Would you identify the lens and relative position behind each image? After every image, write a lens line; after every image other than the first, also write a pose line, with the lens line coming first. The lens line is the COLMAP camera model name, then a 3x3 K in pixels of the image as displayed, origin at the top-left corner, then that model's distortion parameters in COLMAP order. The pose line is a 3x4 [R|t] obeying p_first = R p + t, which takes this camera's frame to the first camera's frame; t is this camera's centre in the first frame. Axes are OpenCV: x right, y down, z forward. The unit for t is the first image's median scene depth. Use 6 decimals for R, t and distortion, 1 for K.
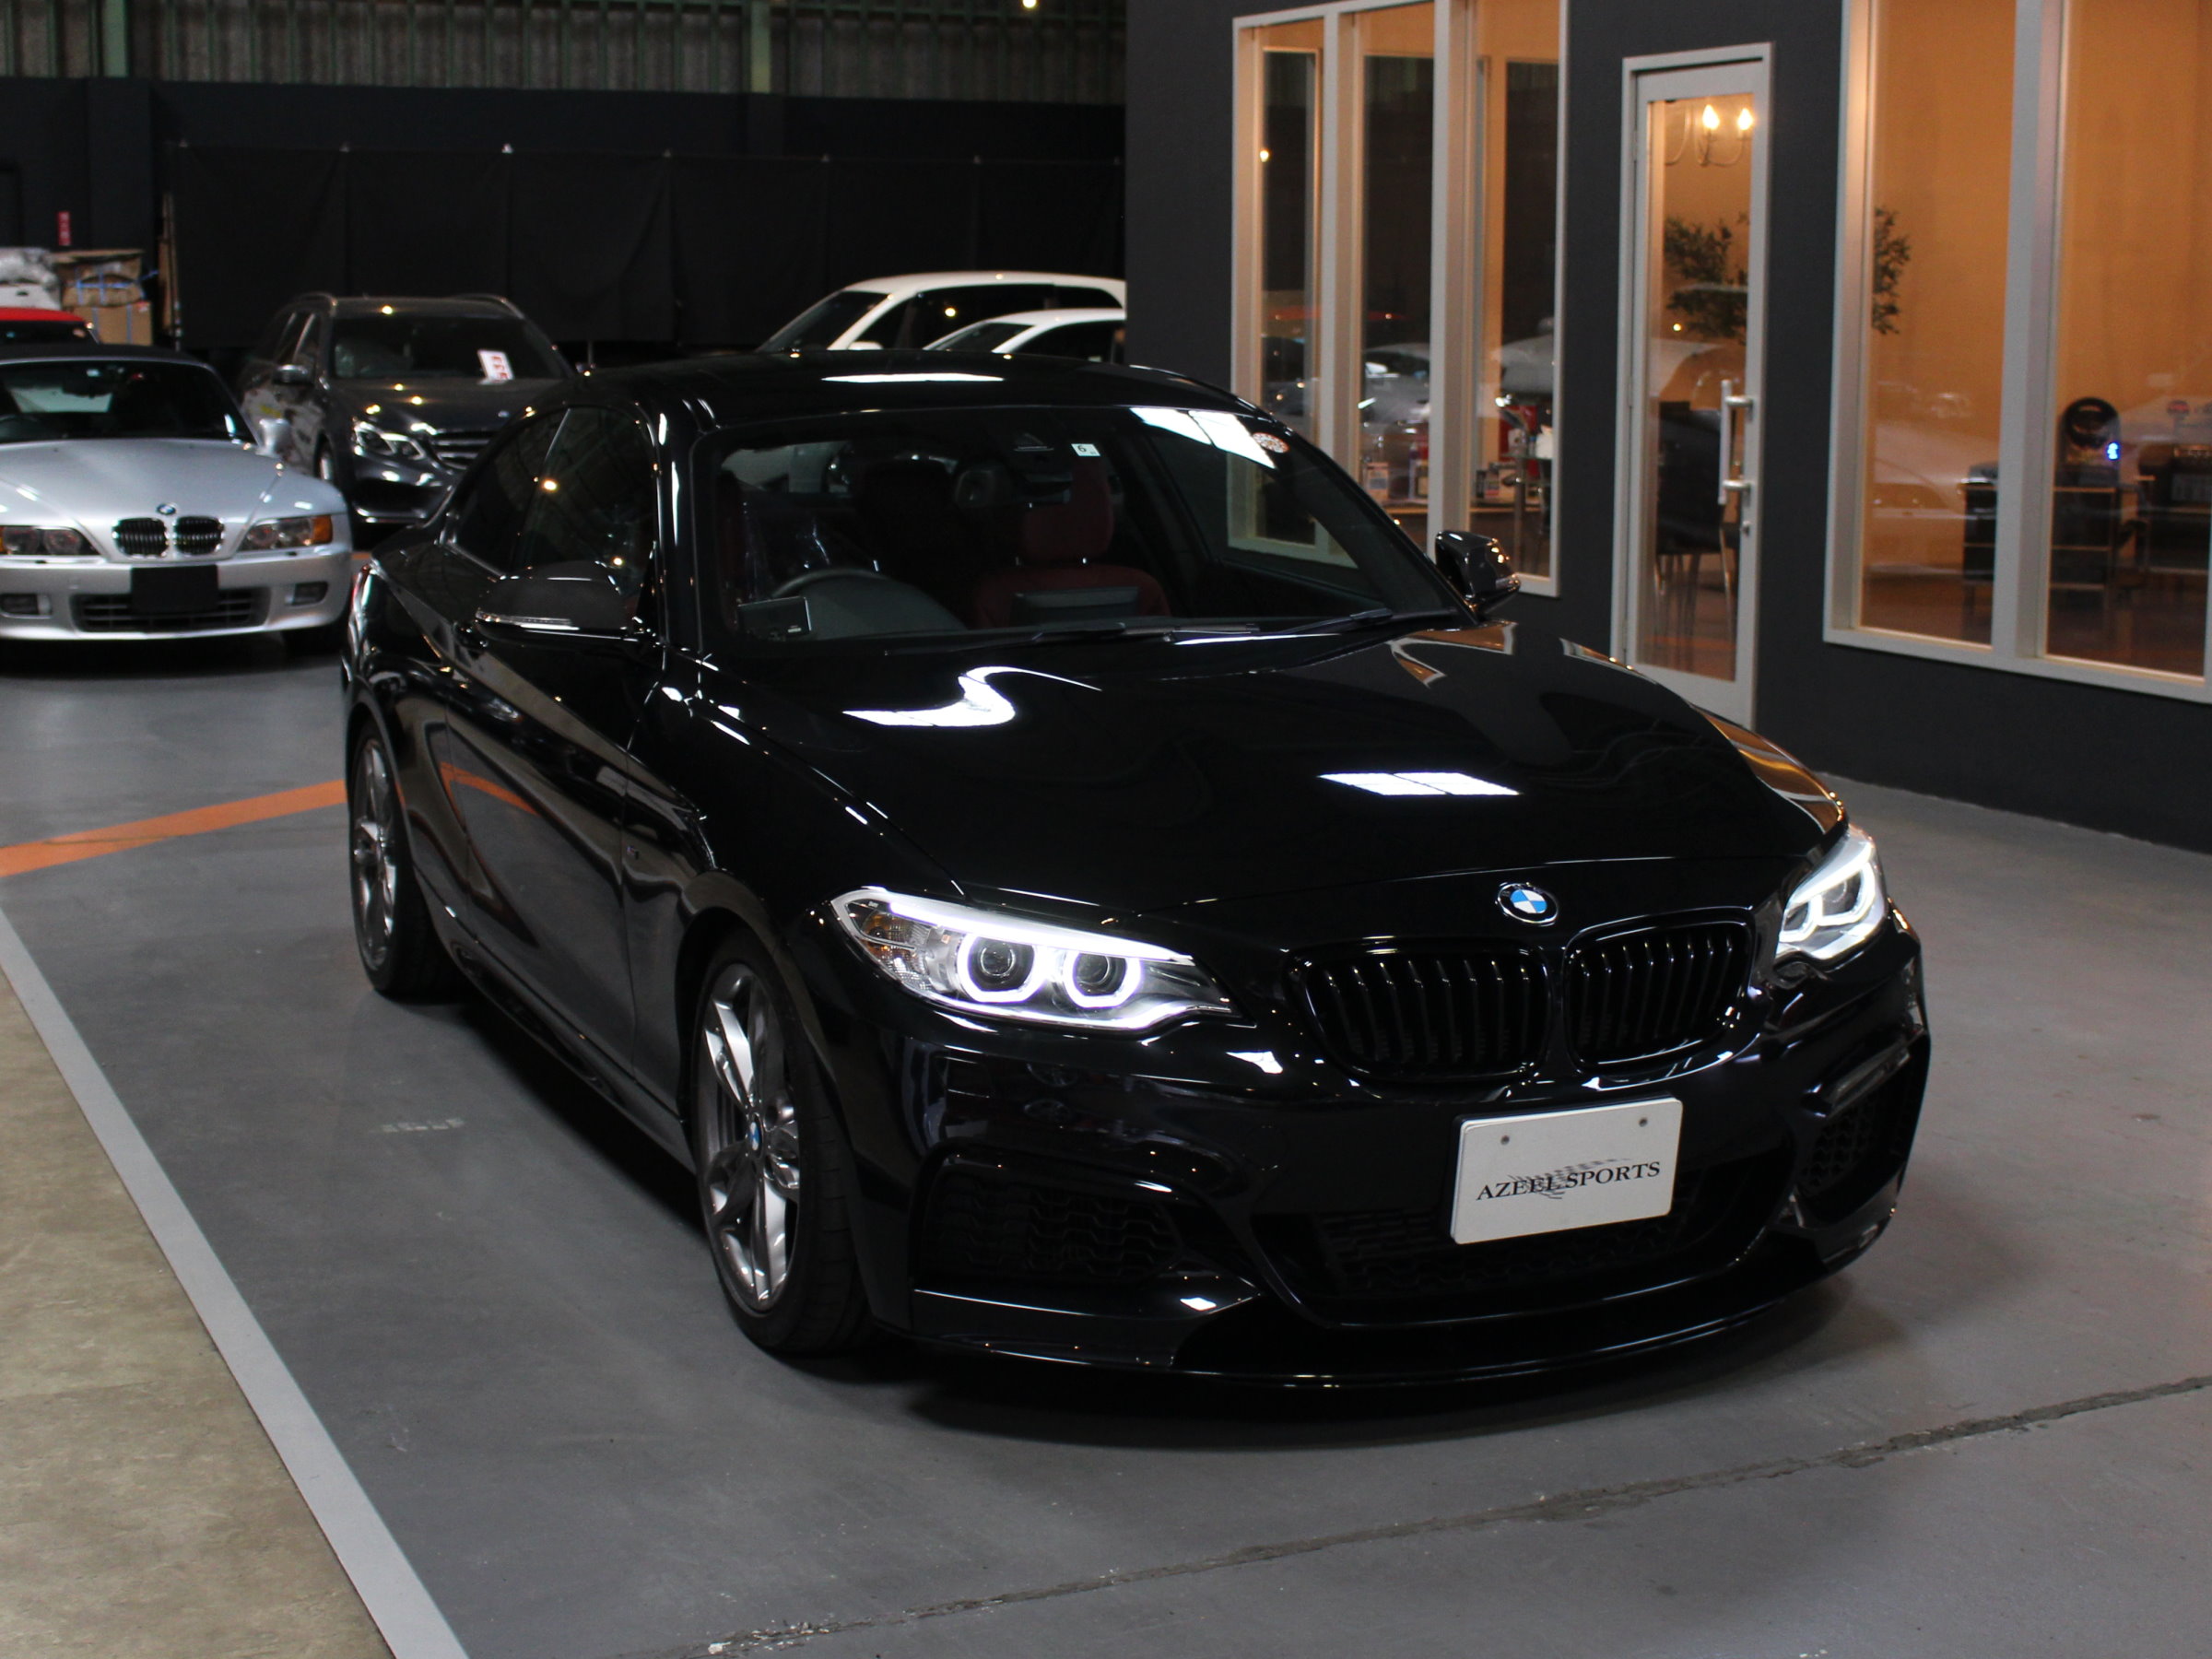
lens RADIAL K [[3068.4, 0, 1106.0], [0, 3068.4, 829.5], [0, 0, 1]] dist [-0.019842, -0.015546]
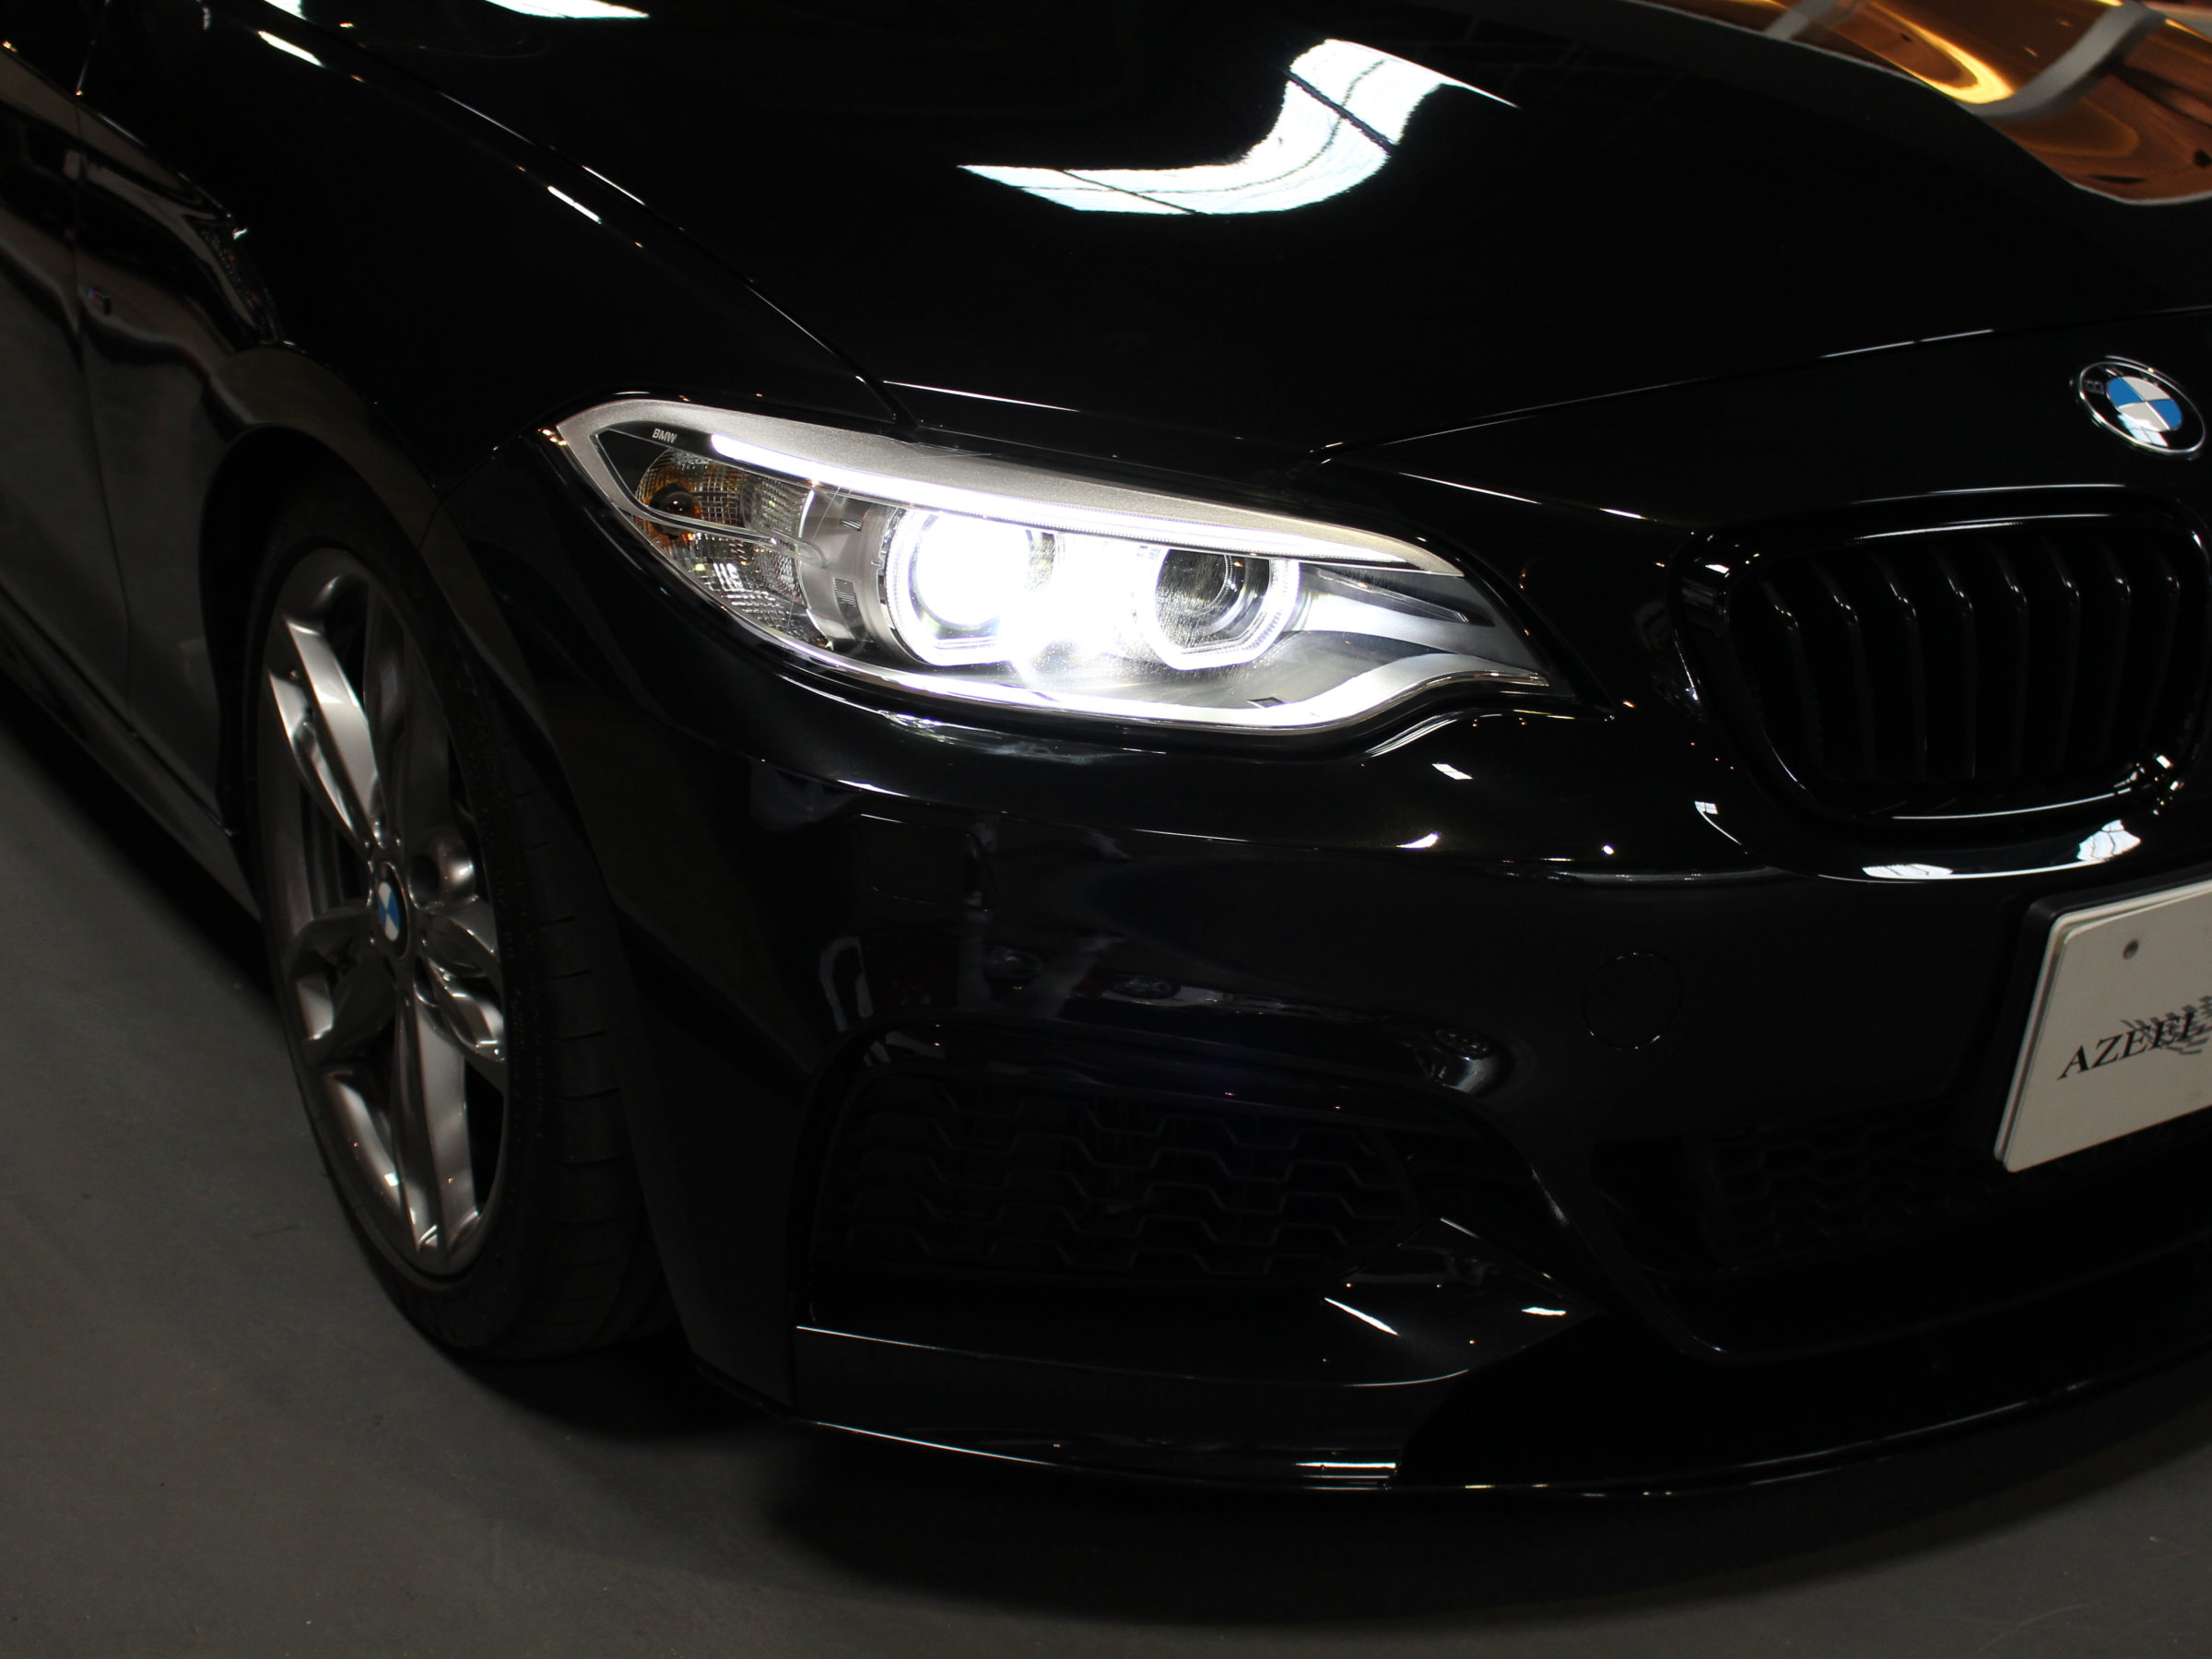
lens RADIAL K [[3068.4, 0, 1106.0], [0, 3068.4, 829.5], [0, 0, 1]] dist [-0.019842, -0.015546]
pose [[0.990232, -0.036142, 0.134662, -0.068580], [0.009889, 0.981593, 0.190730, -0.001823], [-0.139076, -0.187535, 0.972362, 0.529028]]
